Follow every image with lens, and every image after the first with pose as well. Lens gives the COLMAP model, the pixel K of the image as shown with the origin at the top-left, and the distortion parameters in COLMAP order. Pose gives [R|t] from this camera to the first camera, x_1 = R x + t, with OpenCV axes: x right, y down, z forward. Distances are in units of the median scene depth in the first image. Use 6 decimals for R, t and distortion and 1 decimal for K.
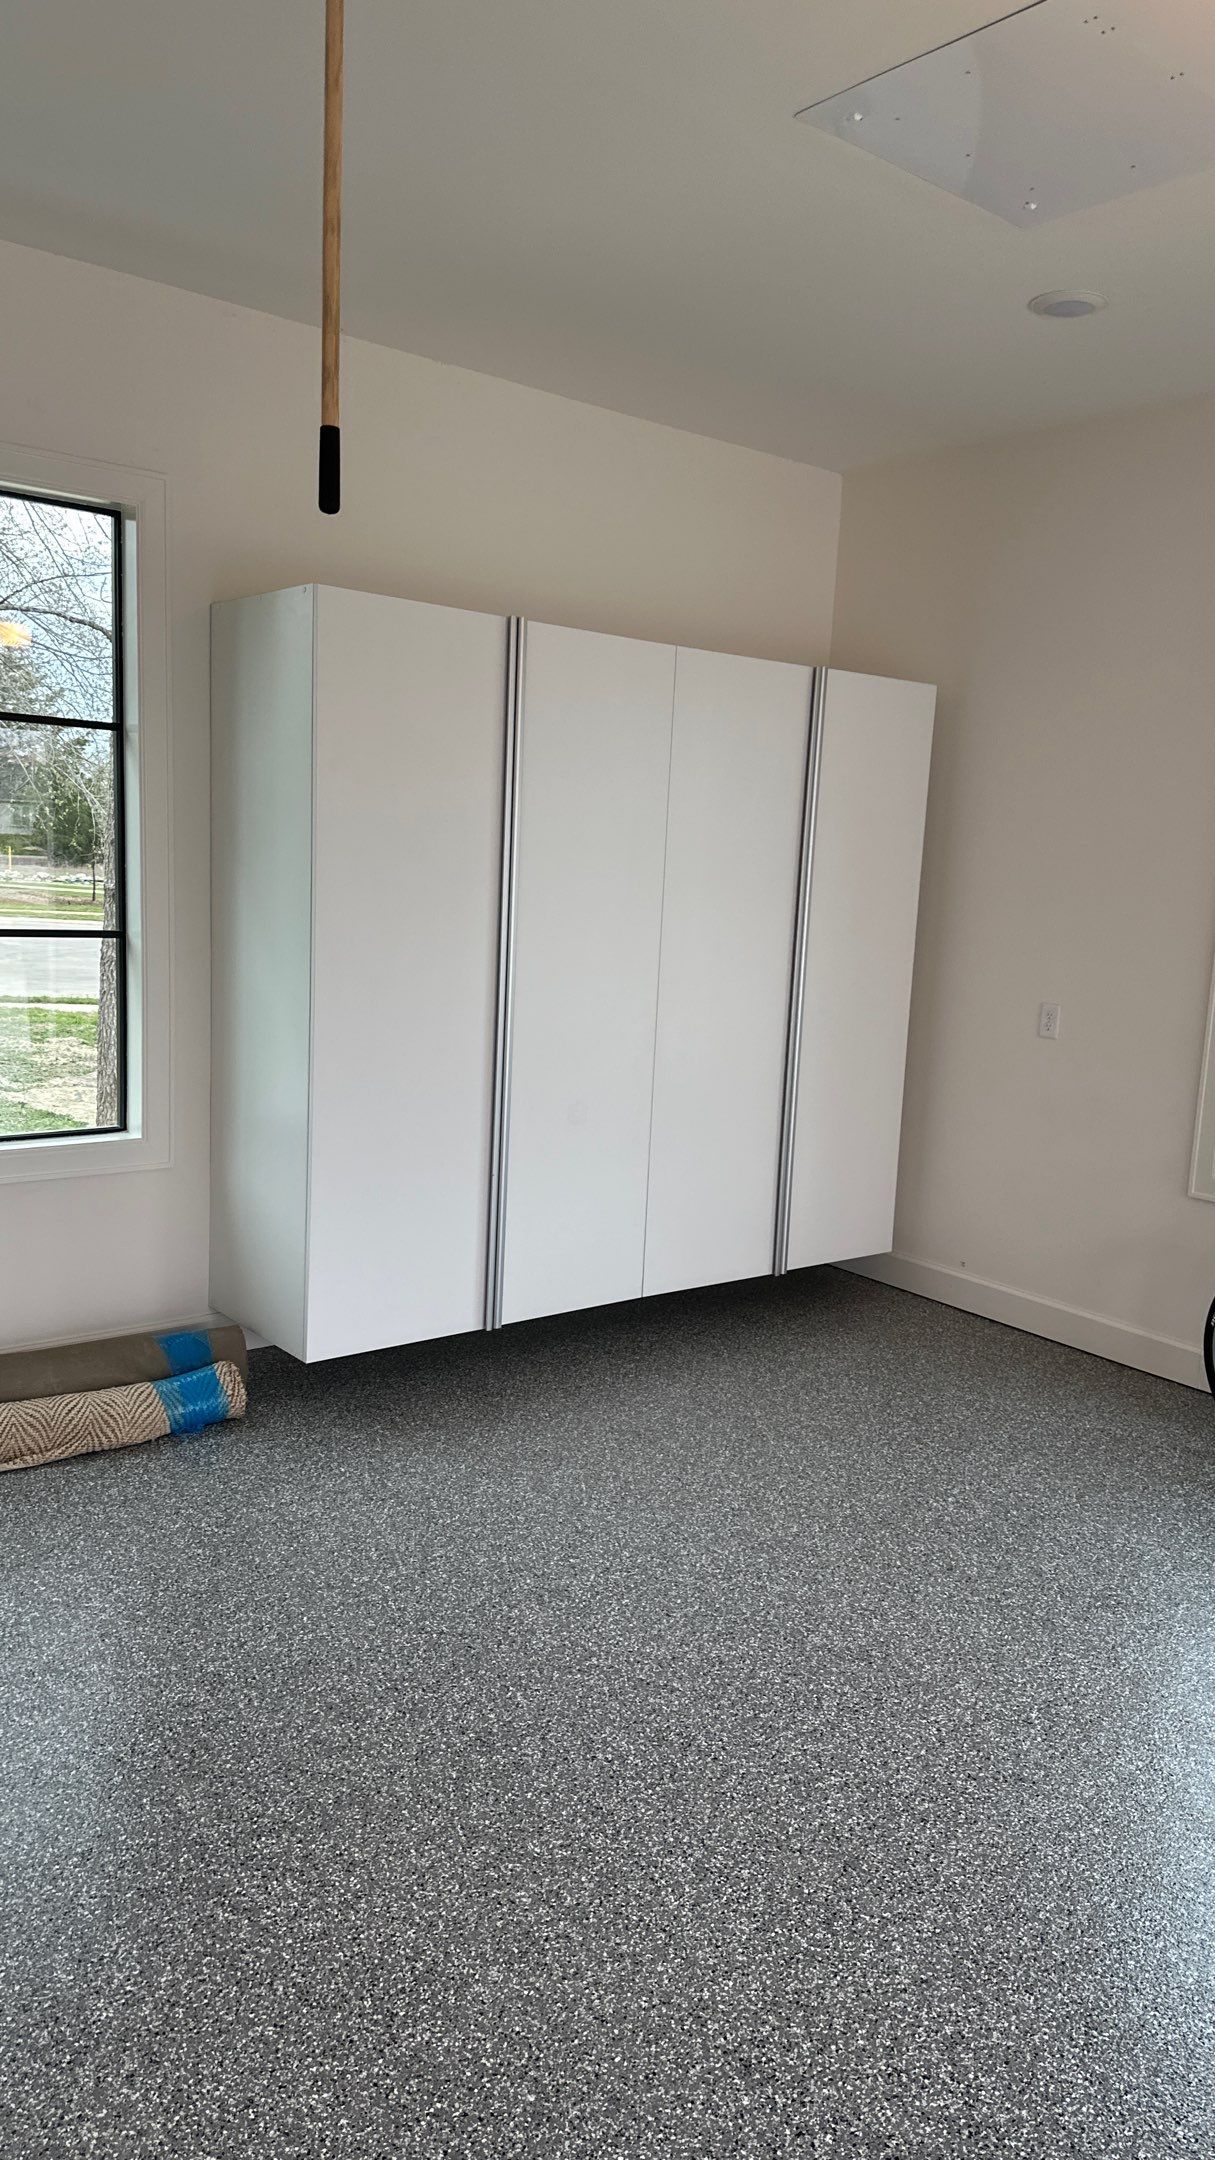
lens RADIAL K [[1499.9, 0, 611.0], [0, 1499.9, 1087.3], [0, 0, 1]] dist [0.143725, -0.254121]
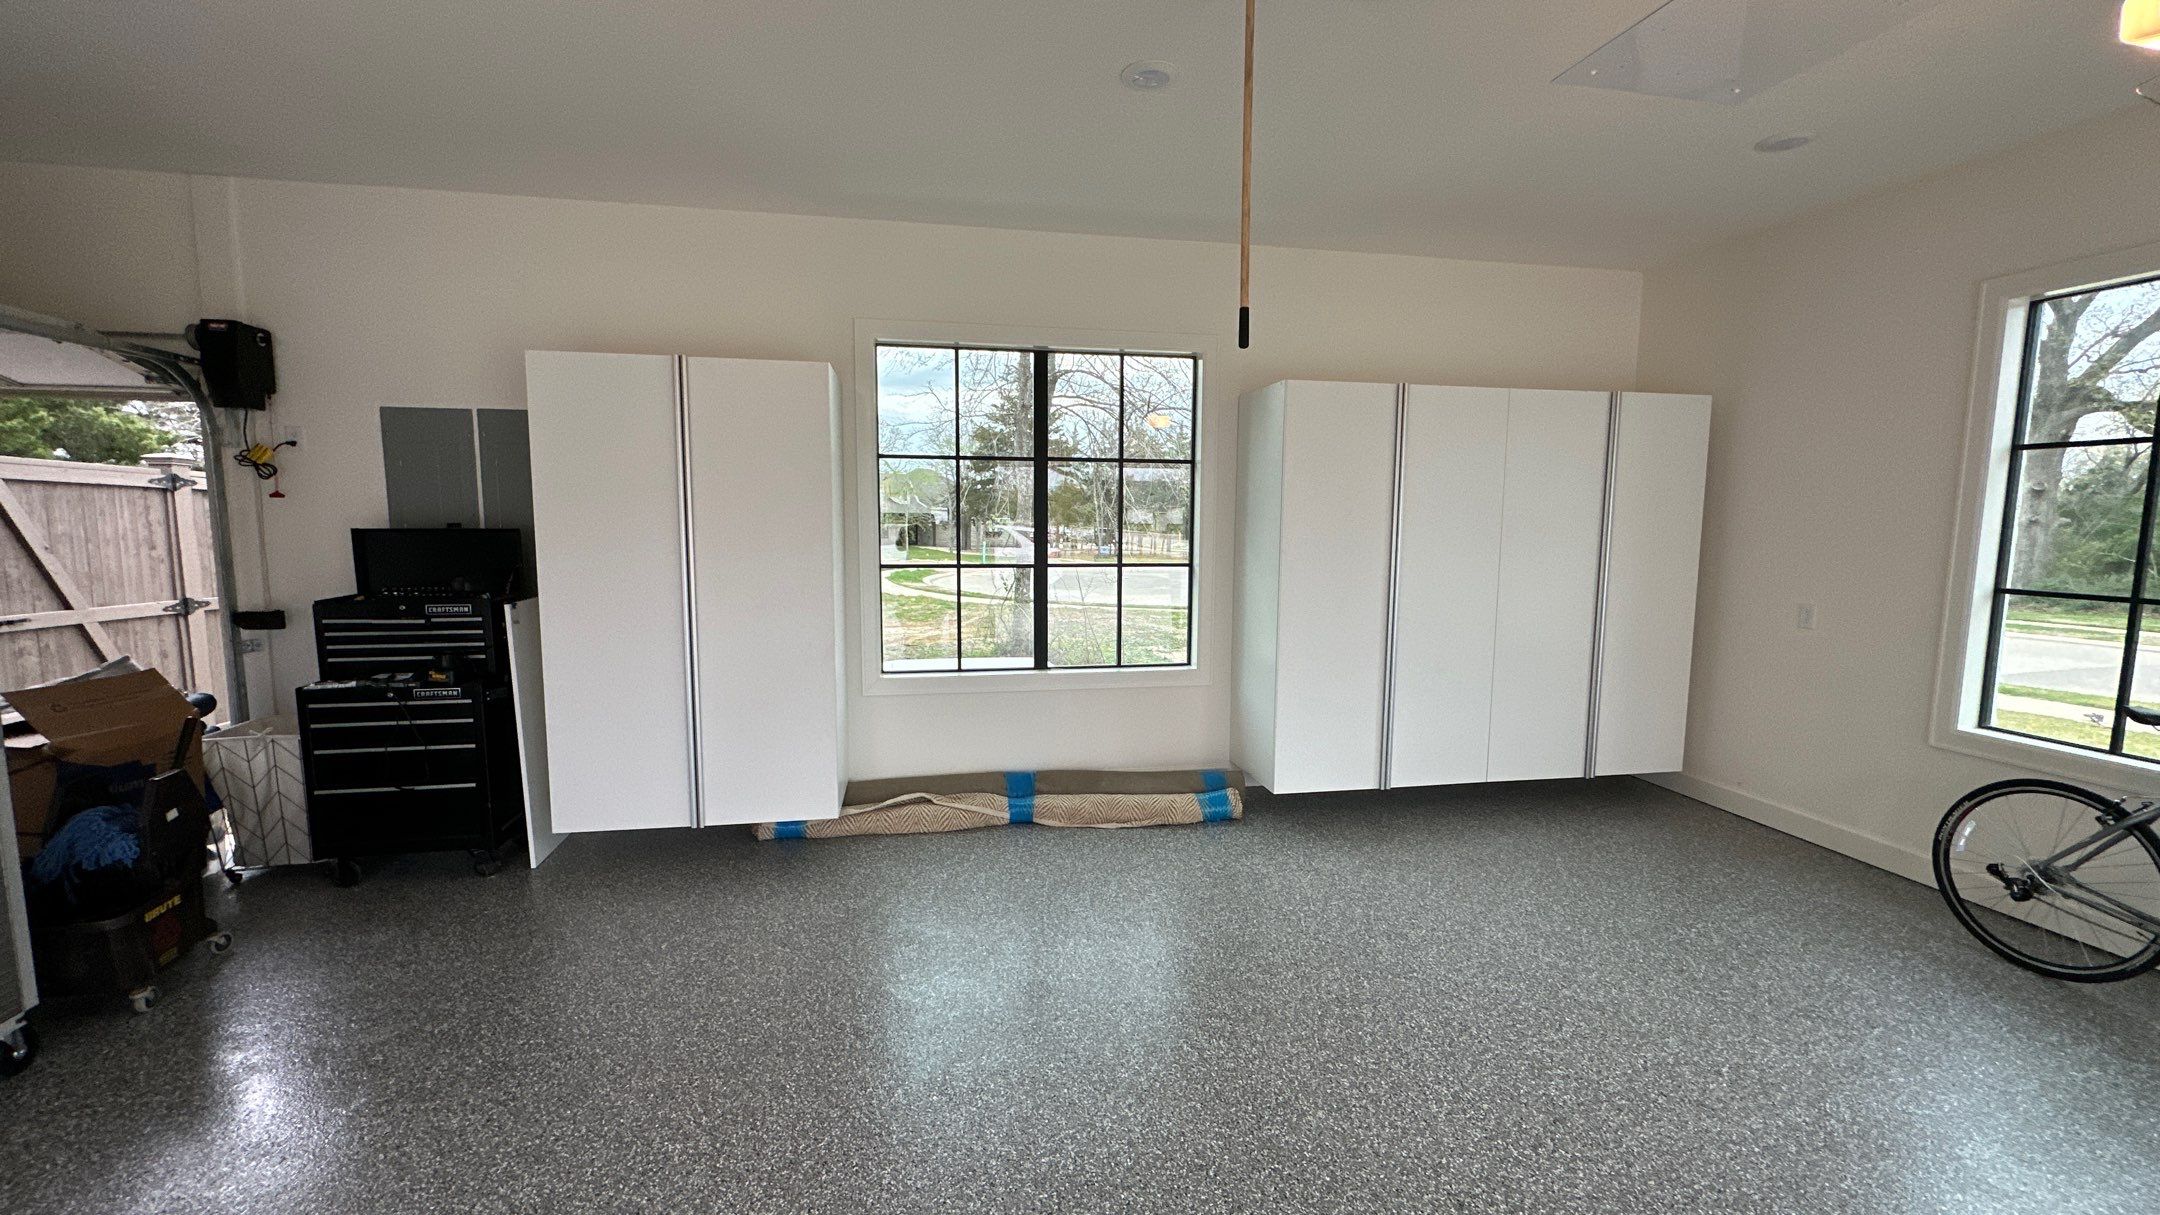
lens RADIAL K [[855.8, 0, 1082.5], [0, 855.8, 607.7], [0, 0, 1]] dist [0.000432, 0.000011]
pose [[0.883208, 0.008619, -0.468903, 0.082815], [-0.037851, 0.997879, -0.052953, 0.020987], [0.467452, 0.064517, 0.881661, -0.044391]]
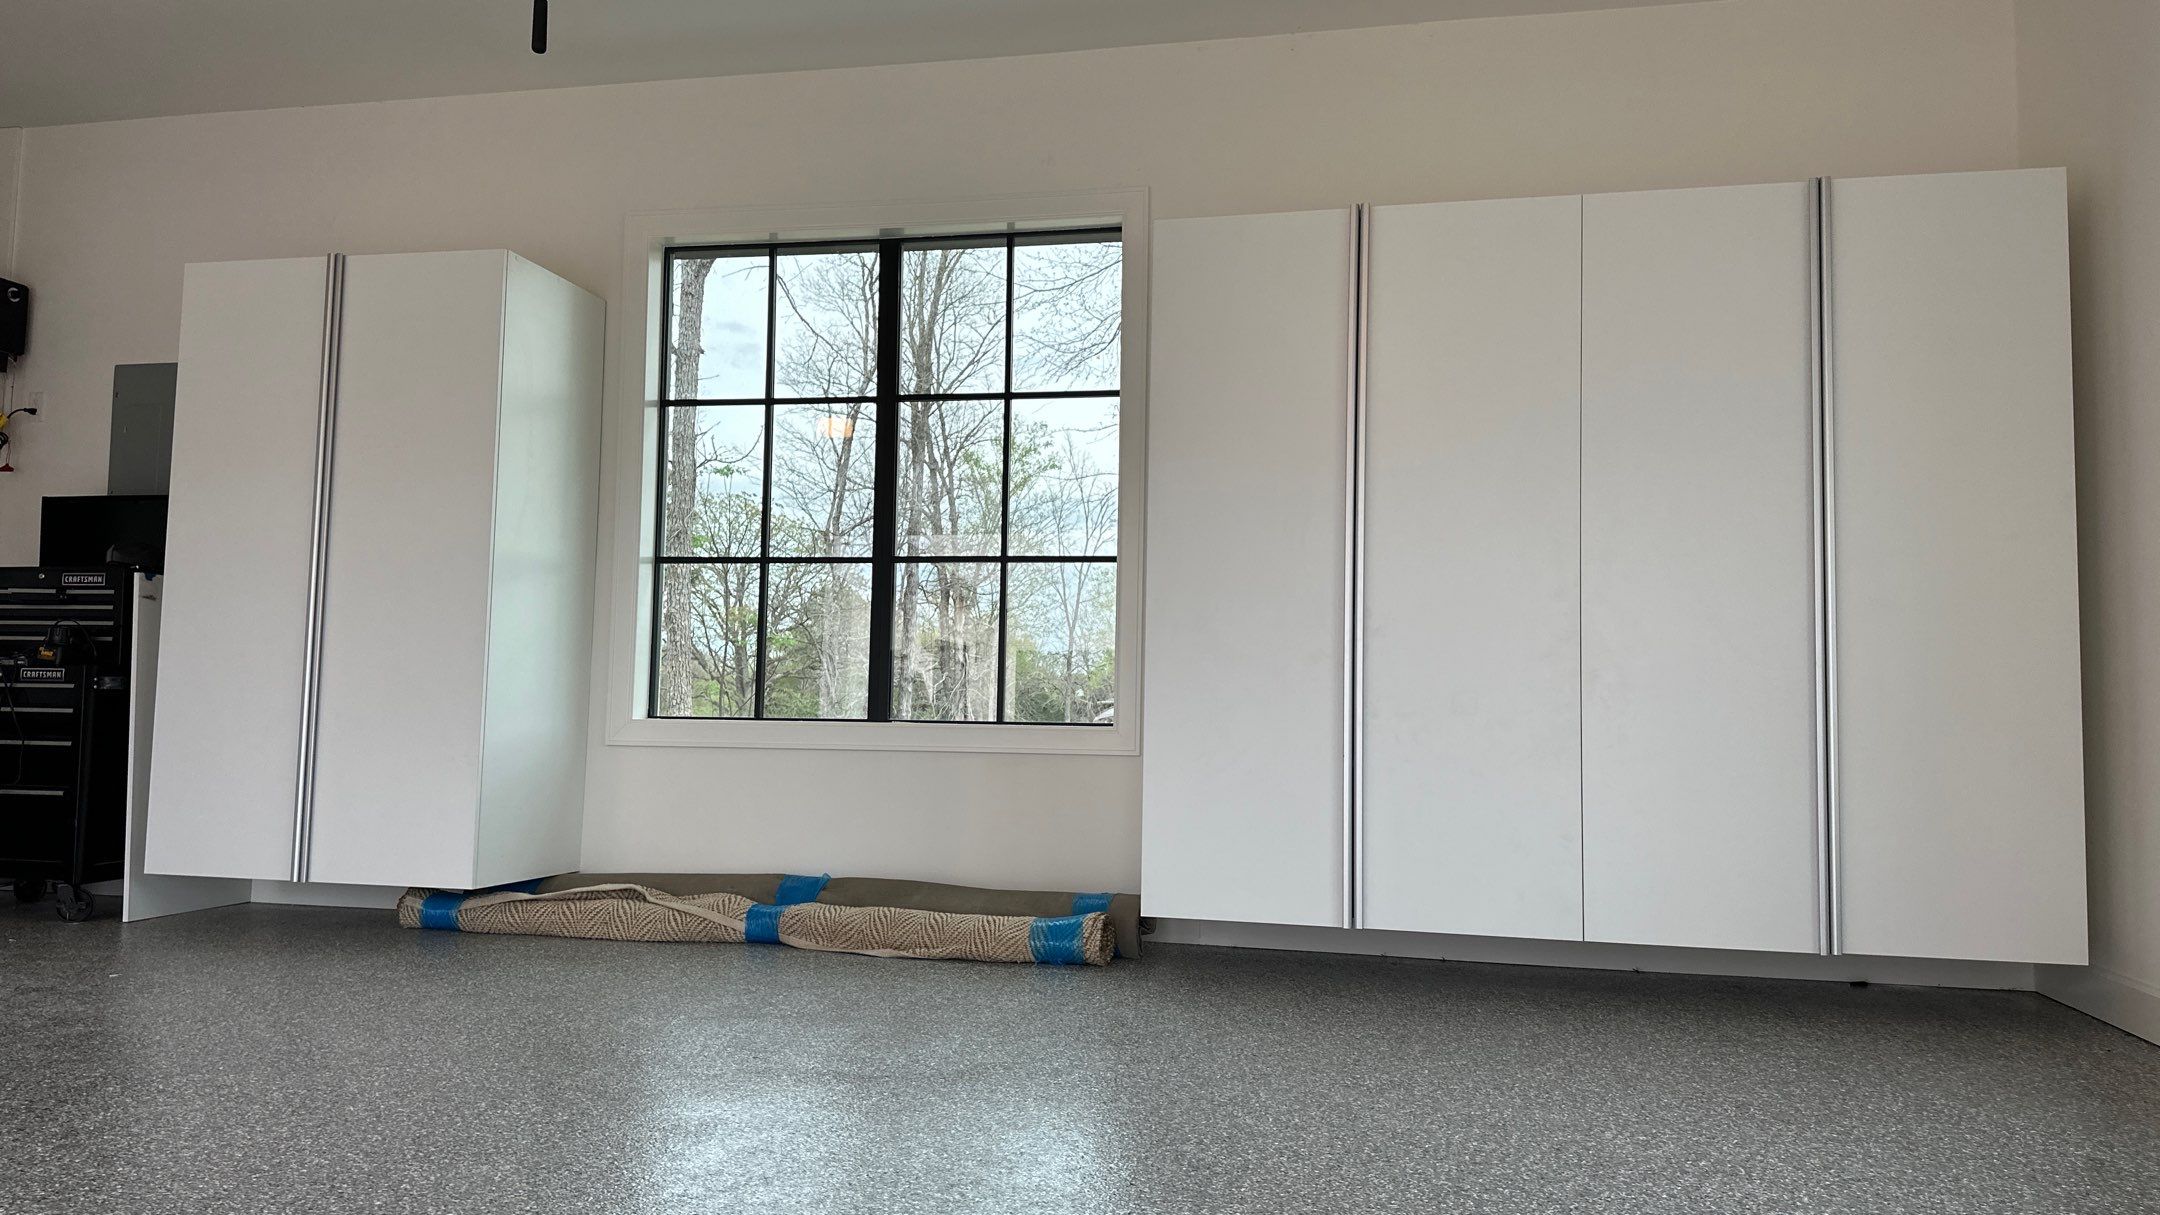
lens RADIAL K [[1507.3, 0, 1098.4], [0, 1507.3, 606.9], [0, 0, 1]] dist [0.125380, -0.152961]
pose [[0.636281, -0.092210, -0.765927, 0.632266], [-0.109039, 0.972115, -0.207614, 0.203074], [0.763713, 0.215617, 0.608483, 0.303091]]
